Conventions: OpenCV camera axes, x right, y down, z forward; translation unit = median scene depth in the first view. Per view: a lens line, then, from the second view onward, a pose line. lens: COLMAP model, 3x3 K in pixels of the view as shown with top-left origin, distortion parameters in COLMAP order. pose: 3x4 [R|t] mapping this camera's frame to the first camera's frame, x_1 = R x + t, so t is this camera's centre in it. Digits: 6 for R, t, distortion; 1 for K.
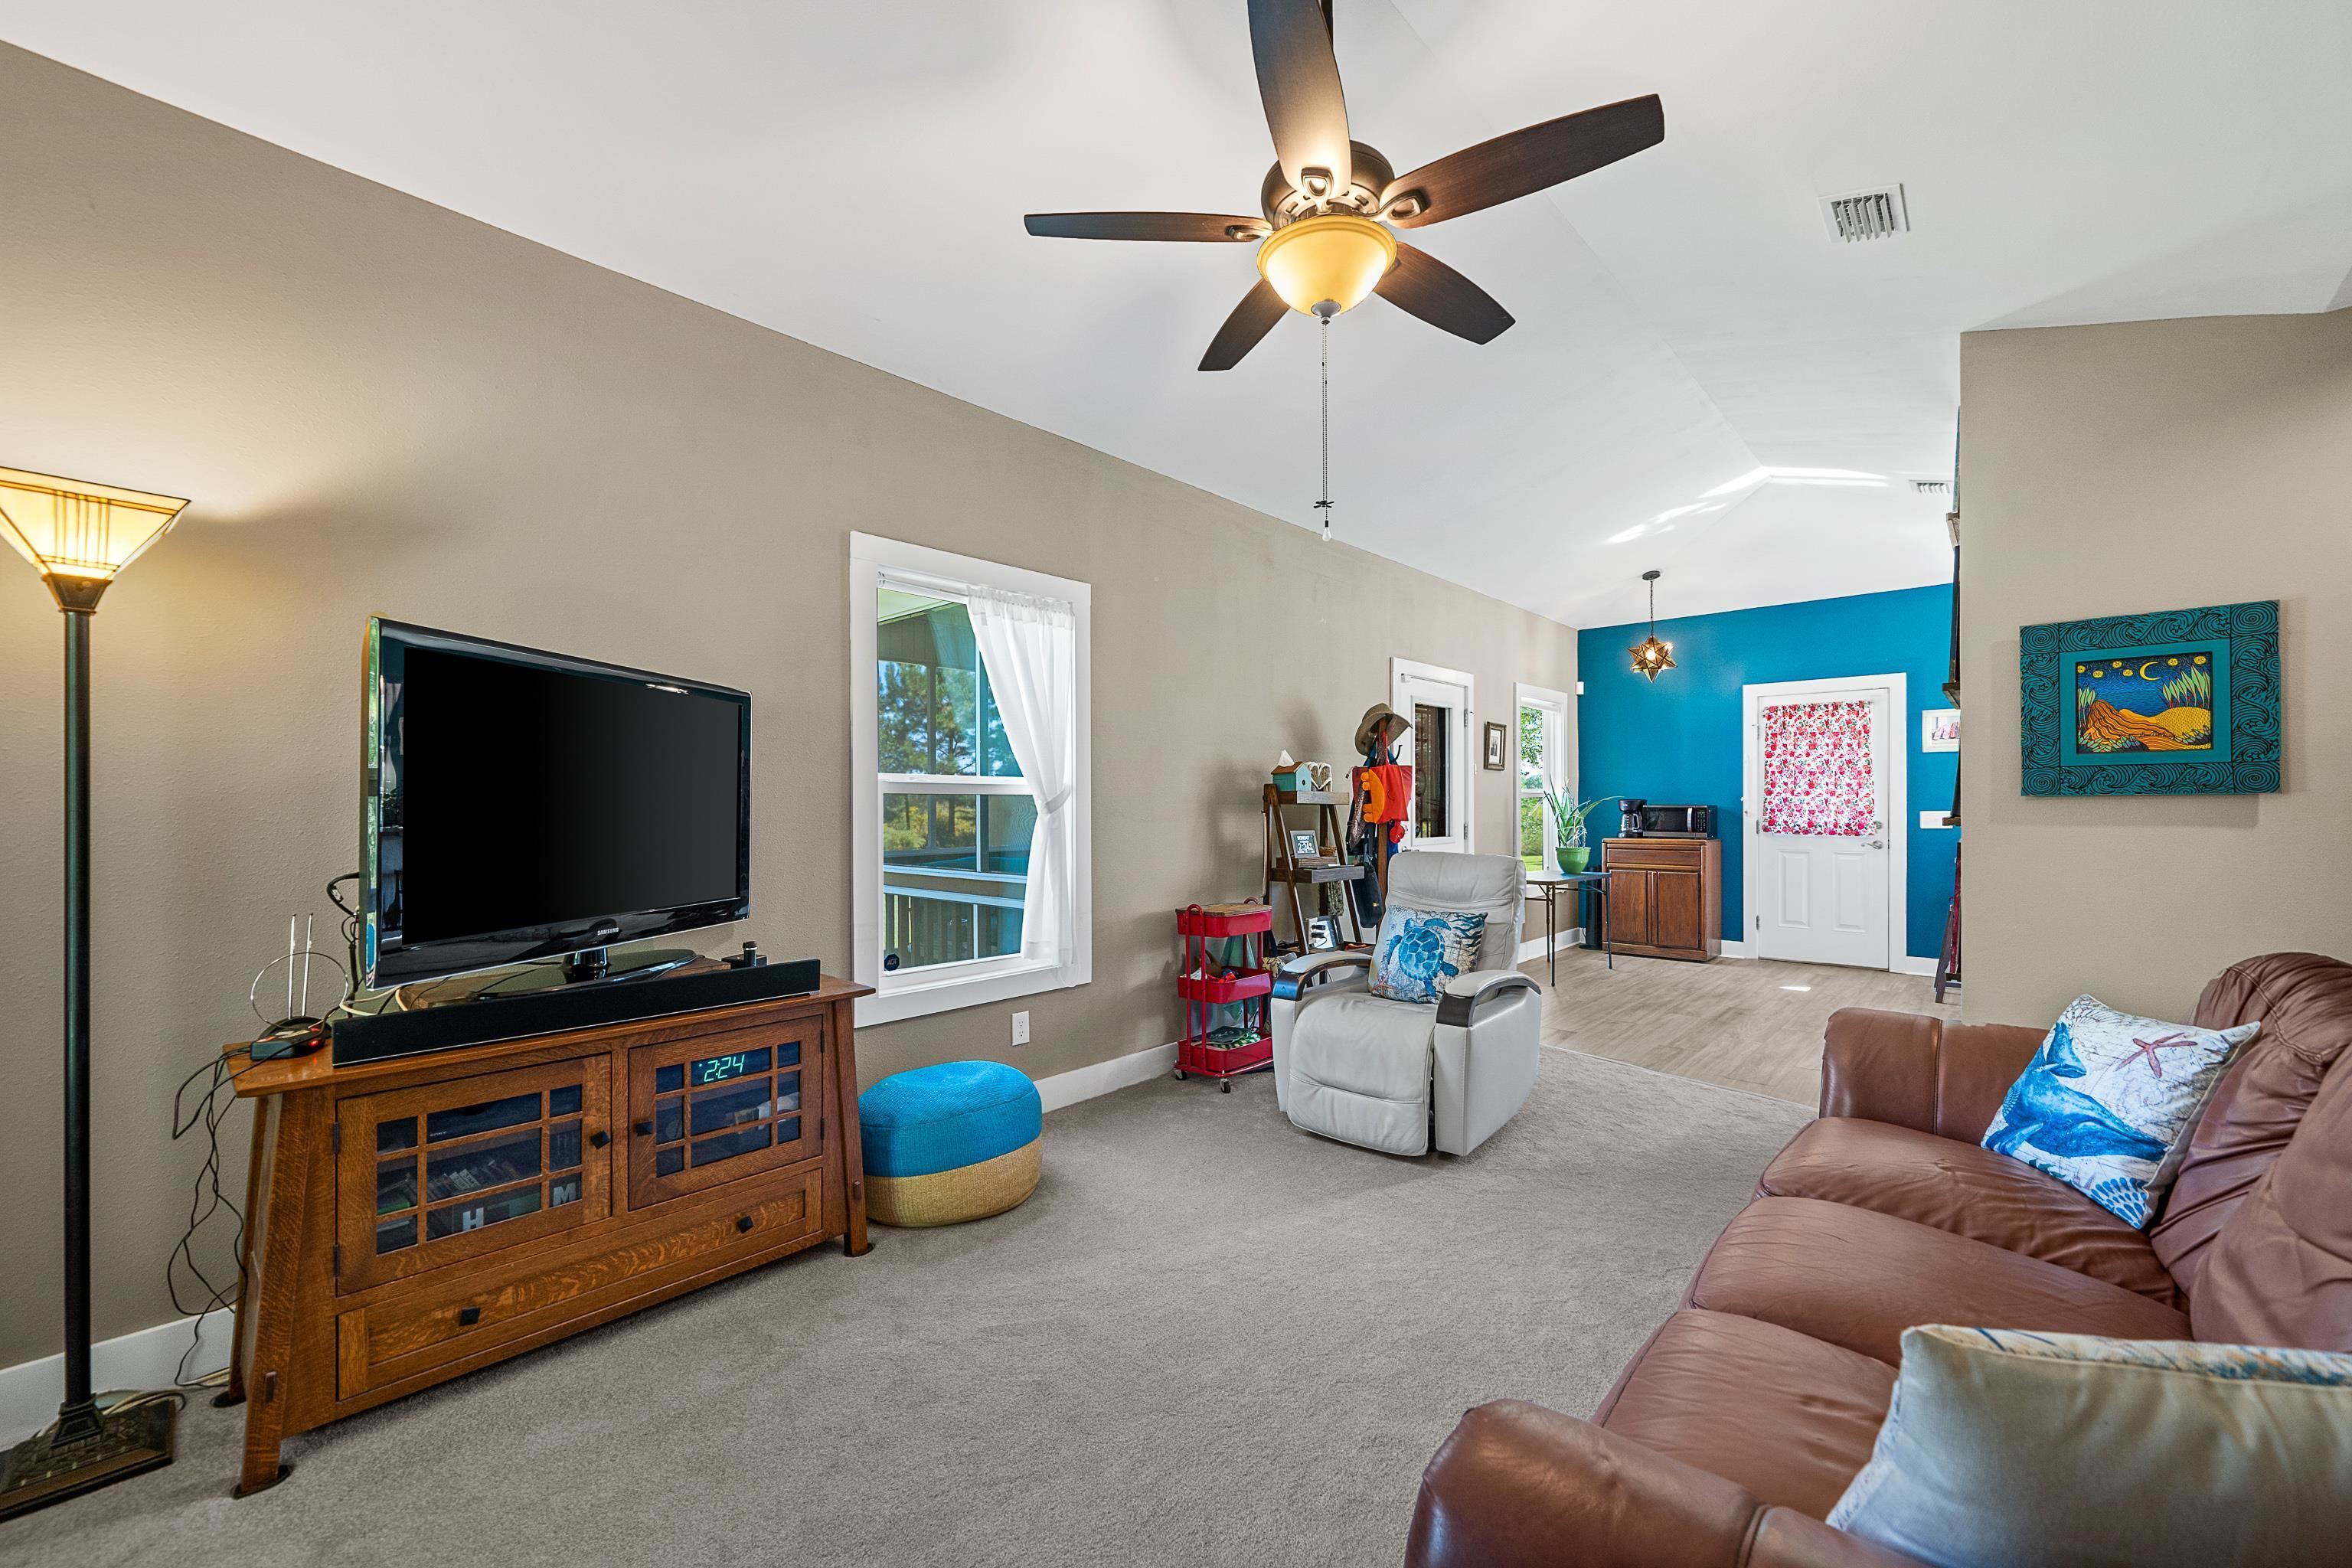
lens RADIAL K [[923.9, 0, 1185.8], [0, 923.9, 802.4], [0, 0, 1]] dist [0.001477, -0.000070]
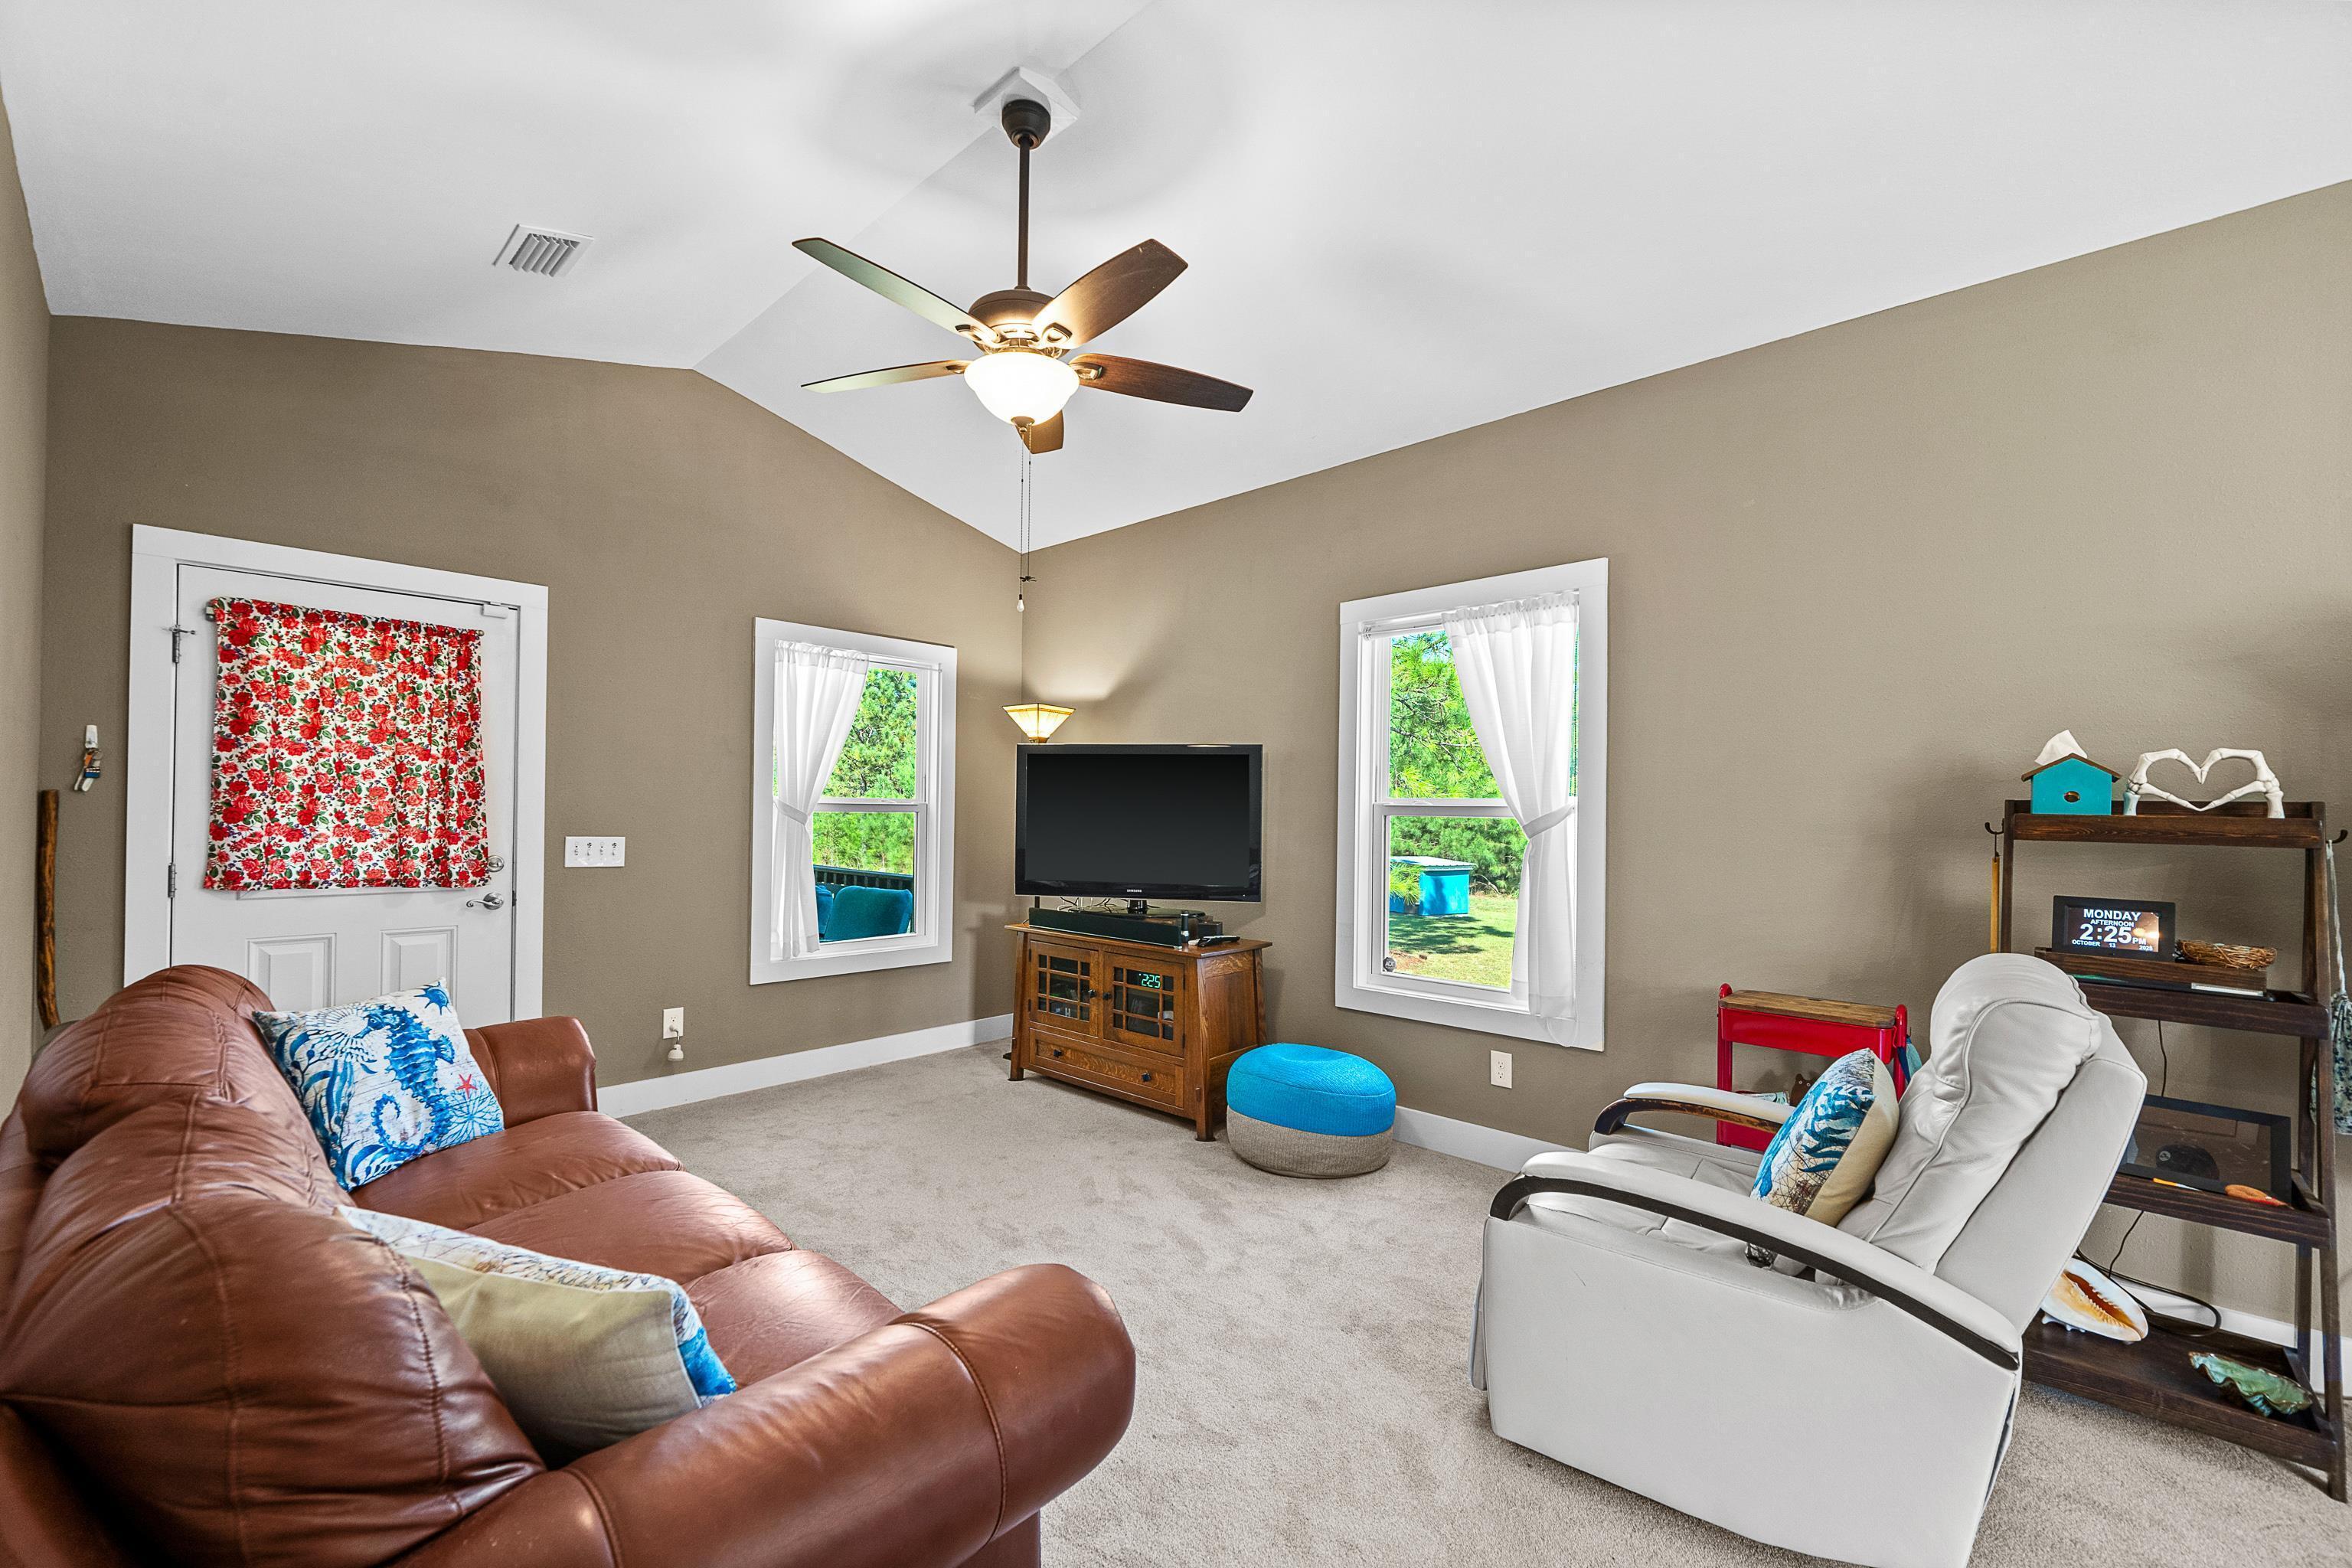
lens RADIAL K [[923.9, 0, 1187.4], [0, 923.9, 799.1], [0, 0, 1]] dist [0.001477, -0.000070]
pose [[0.010681, -0.007062, -0.999918, 0.746680], [-0.007049, 0.999950, -0.007137, -0.018311], [0.999918, 0.007125, 0.010631, 0.668741]]
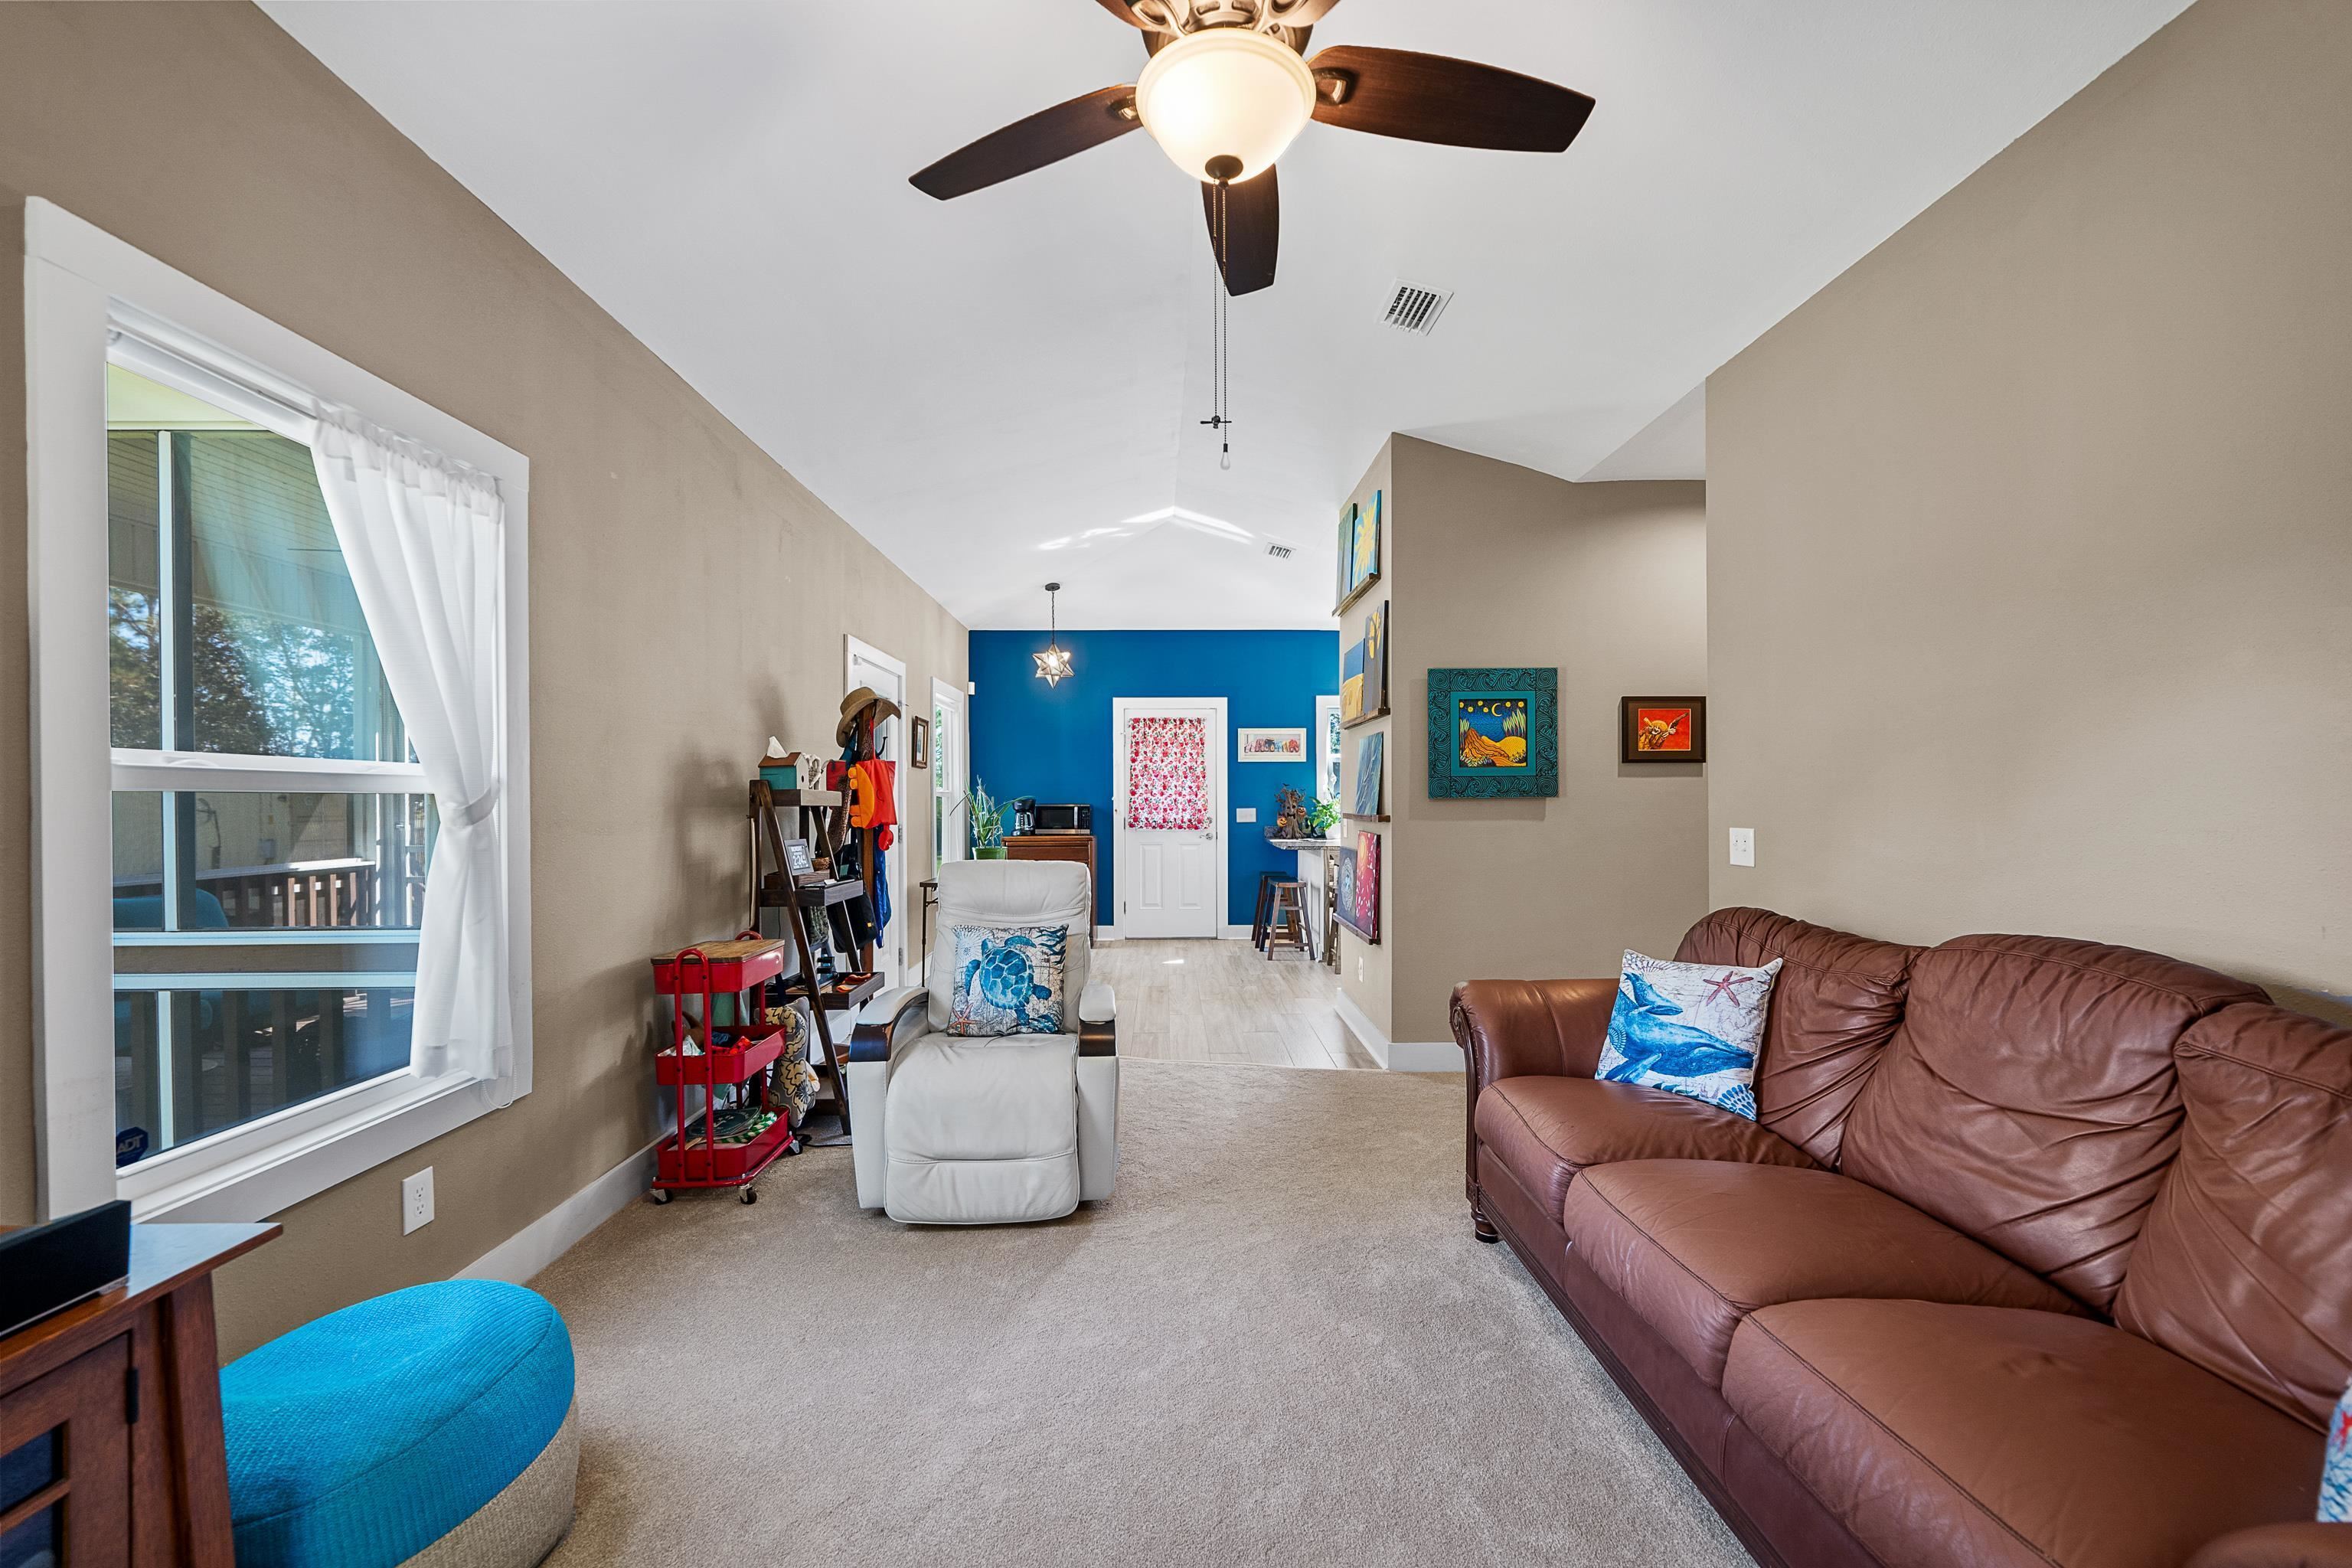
lens RADIAL K [[923.9, 0, 1174.8], [0, 923.9, 804.6], [0, 0, 1]] dist [0.001477, -0.000070]
pose [[0.730561, -0.003475, 0.682838, -0.225658], [0.000078, 0.999987, 0.005006, -0.004311], [-0.682847, -0.003603, 0.730552, 0.258729]]
